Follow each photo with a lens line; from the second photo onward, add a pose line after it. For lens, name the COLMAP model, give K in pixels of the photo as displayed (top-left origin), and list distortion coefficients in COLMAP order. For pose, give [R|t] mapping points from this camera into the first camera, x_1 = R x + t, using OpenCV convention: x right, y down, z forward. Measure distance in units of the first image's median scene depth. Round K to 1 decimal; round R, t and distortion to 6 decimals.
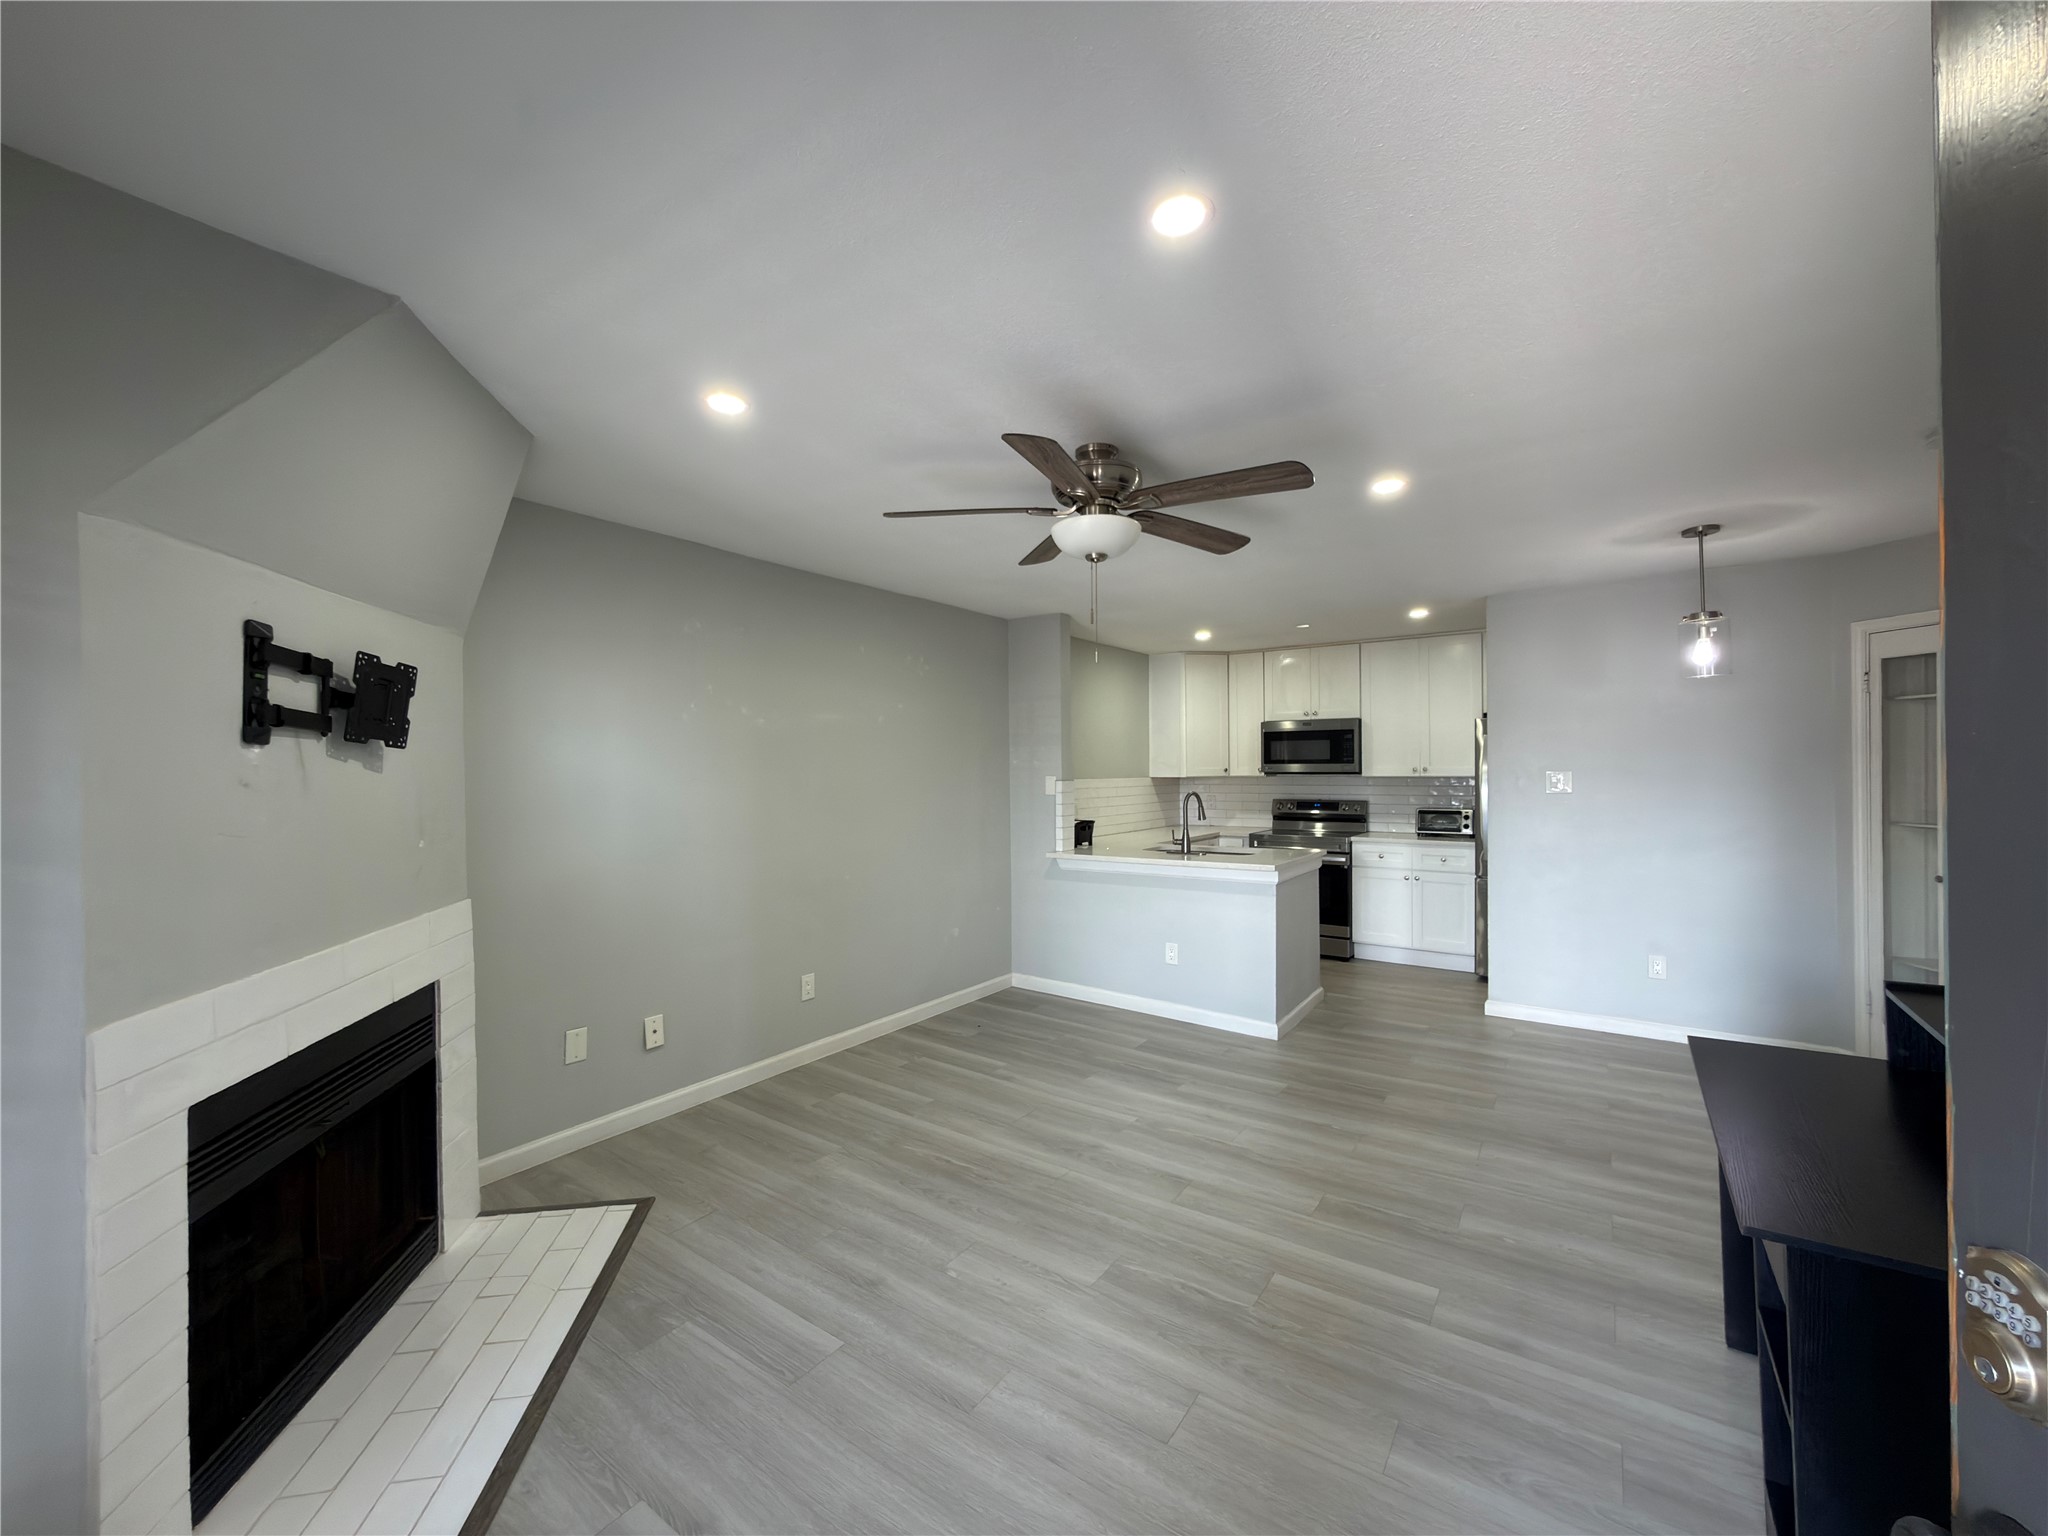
lens RADIAL K [[818.0, 0, 1023.1], [0, 818.0, 769.3], [0, 0, 1]] dist [-0.000294, 0.000145]
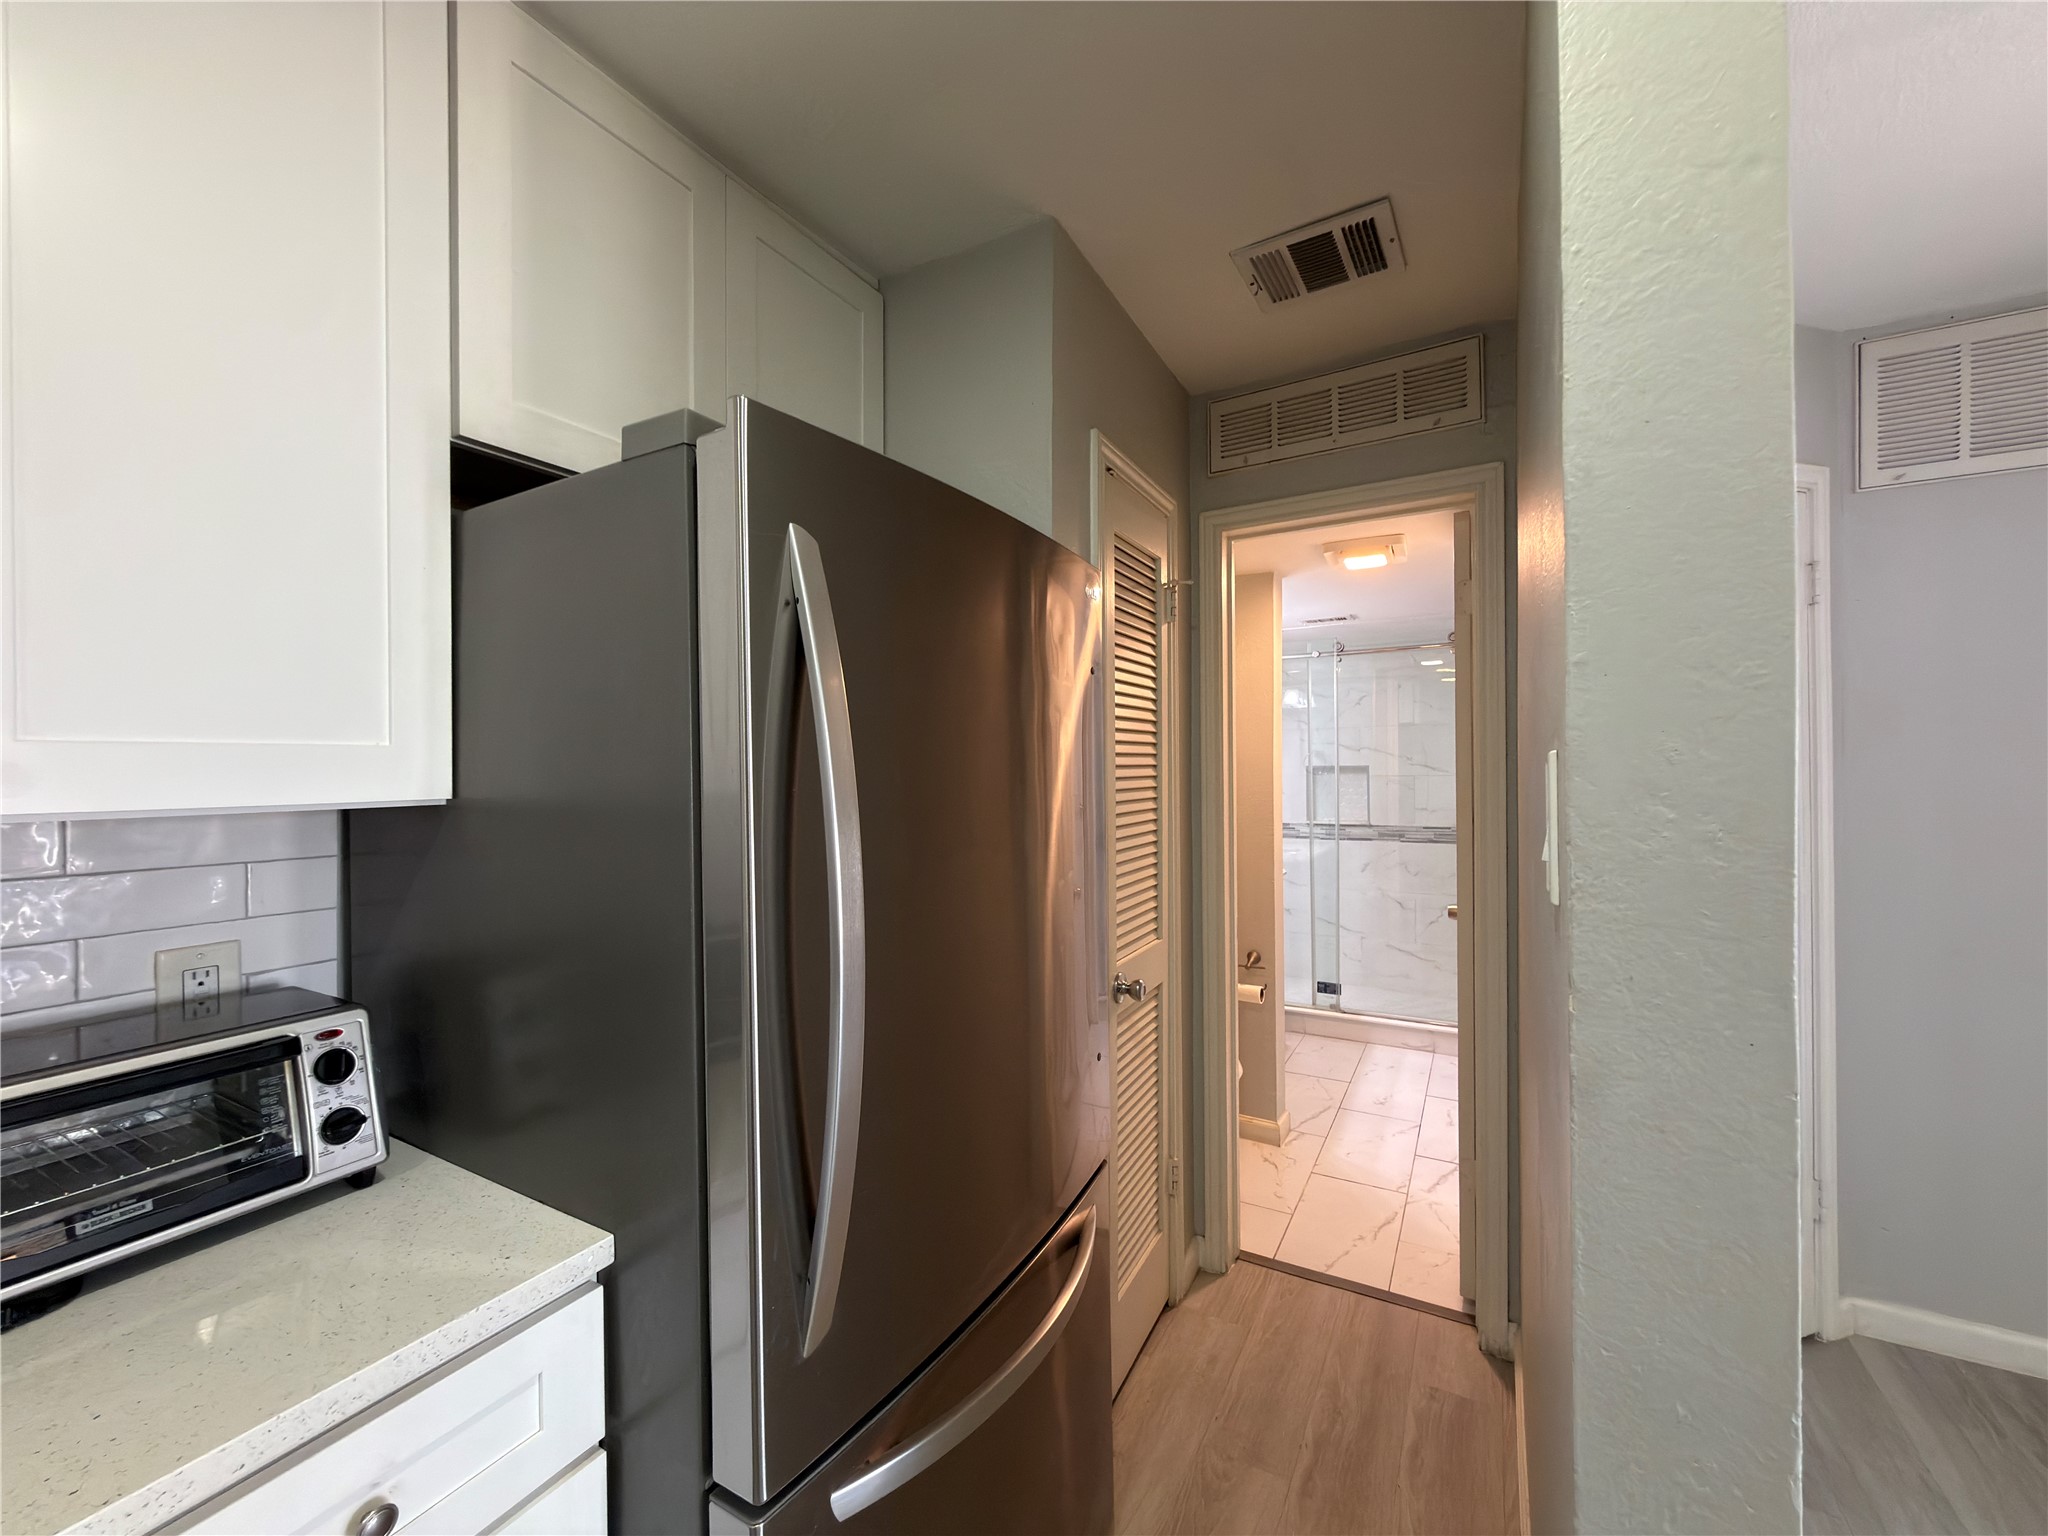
lens RADIAL K [[827.4, 0, 1024.0], [0, 827.4, 768.0], [0, 0, 1]] dist [-0.000602, -0.000110]
pose [[-0.096860, 0.006036, 0.995280, 0.385945], [0.012399, 0.999911, -0.004858, 0.003837], [-0.995221, 0.011870, -0.096927, 0.919107]]
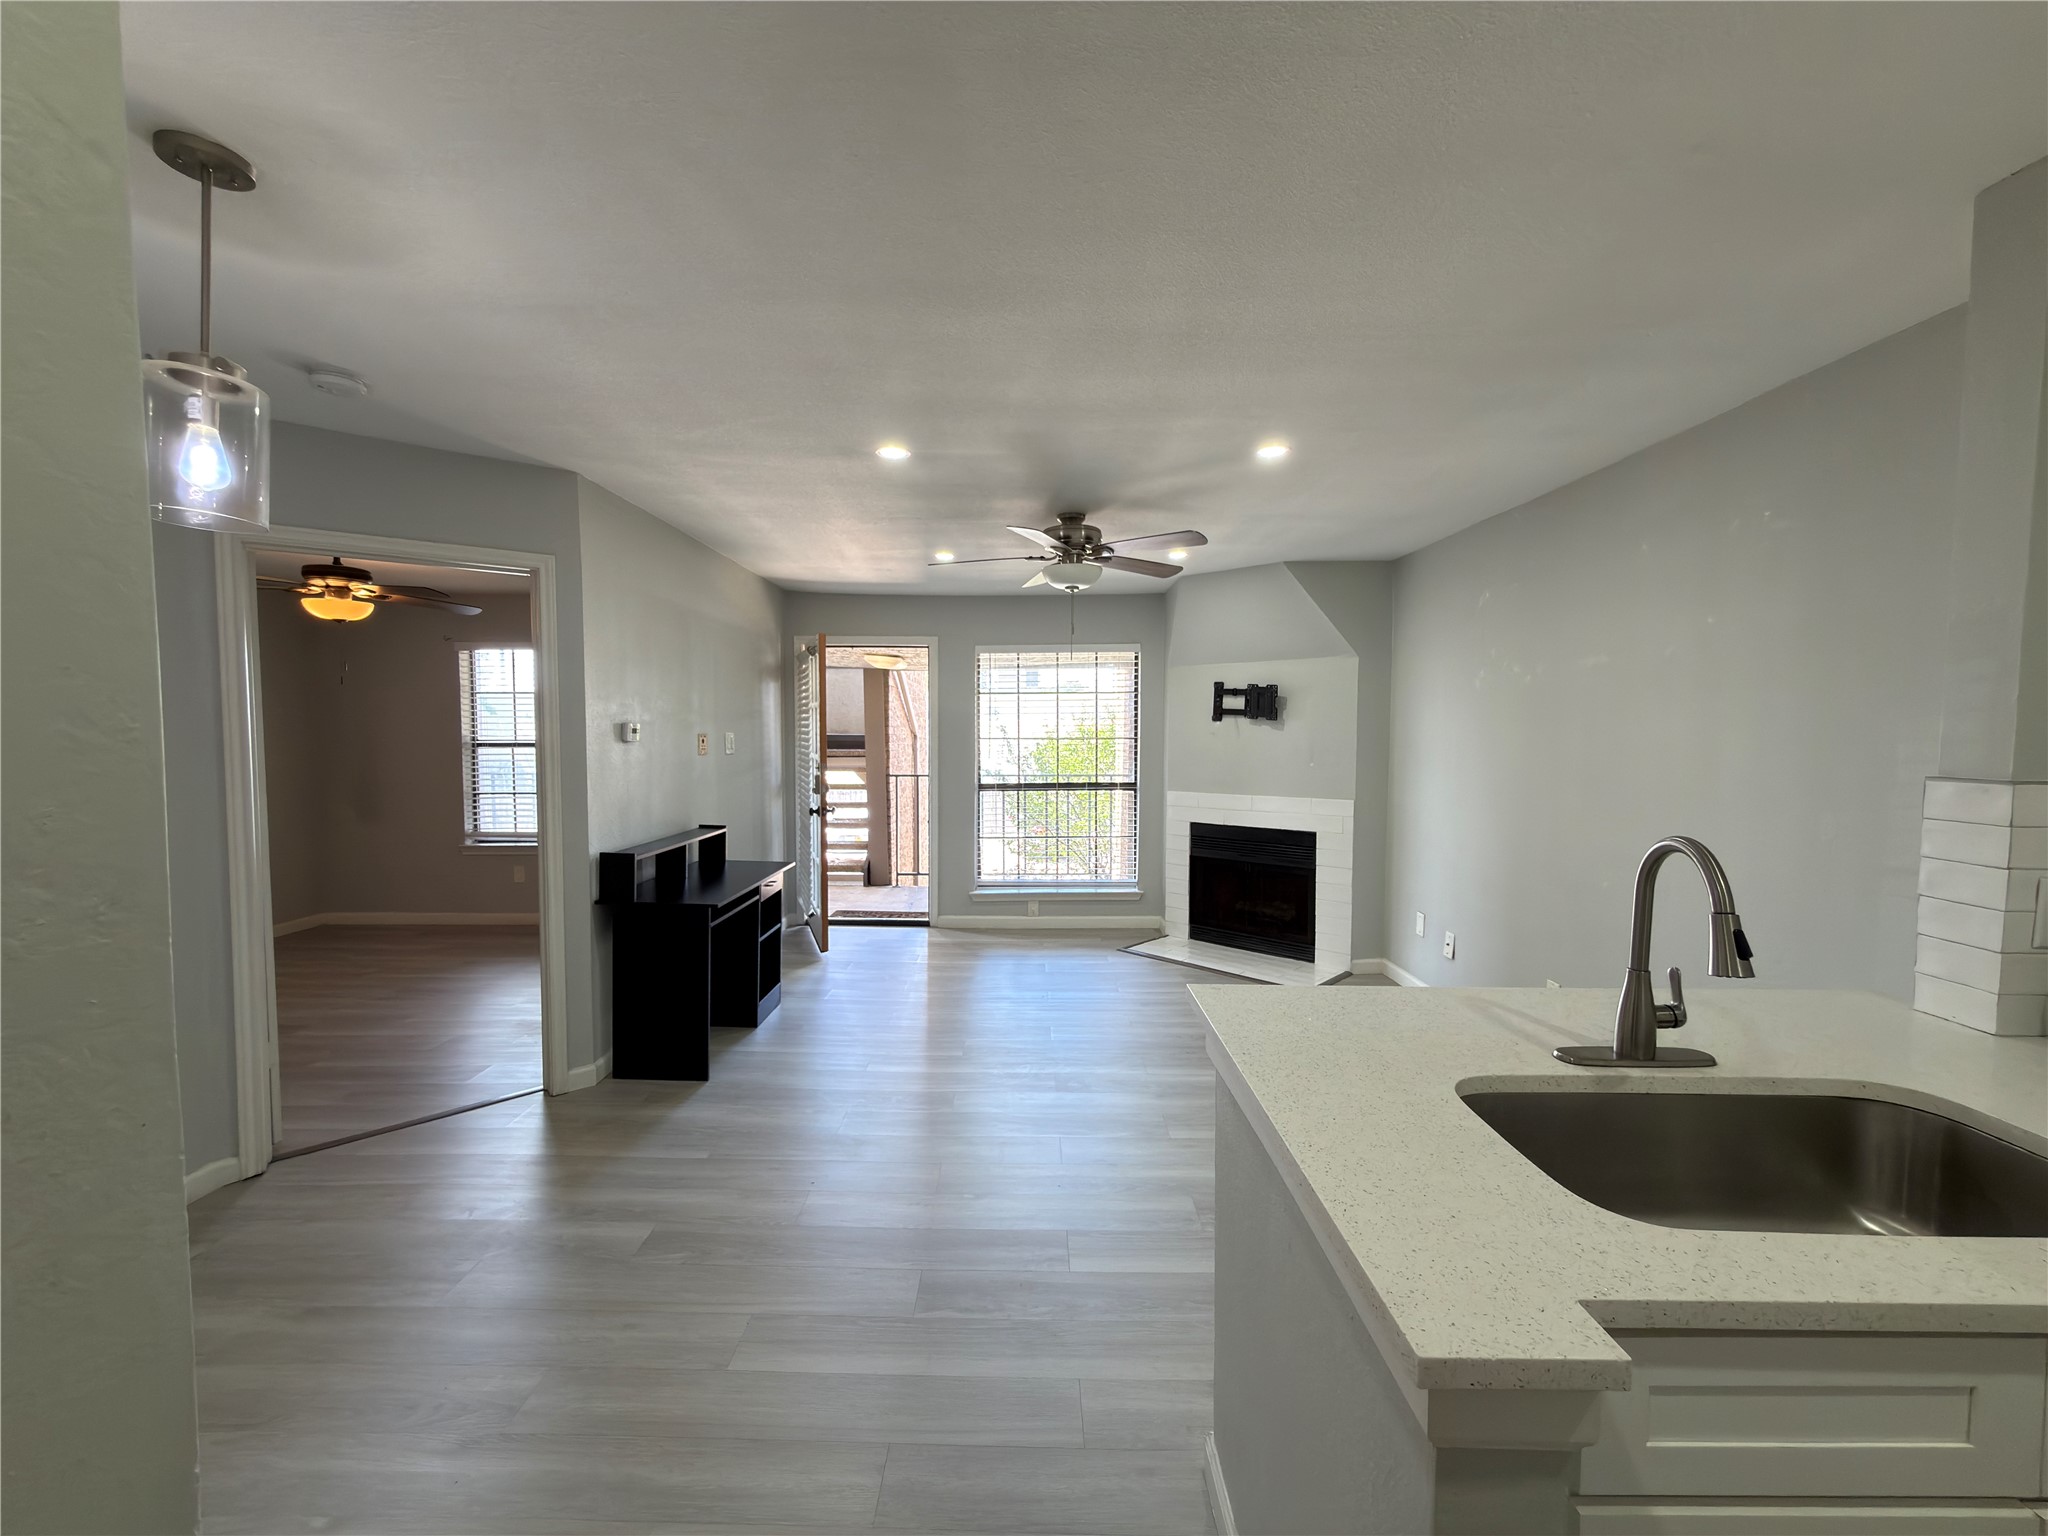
lens RADIAL K [[818.0, 0, 1023.1], [0, 818.0, 769.3], [0, 0, 1]] dist [-0.000294, 0.000145]
pose [[-0.821019, 0.033647, -0.569908, 0.443432], [0.002667, 0.998477, 0.055107, -0.006294], [0.570894, 0.043724, -0.819859, 0.950314]]
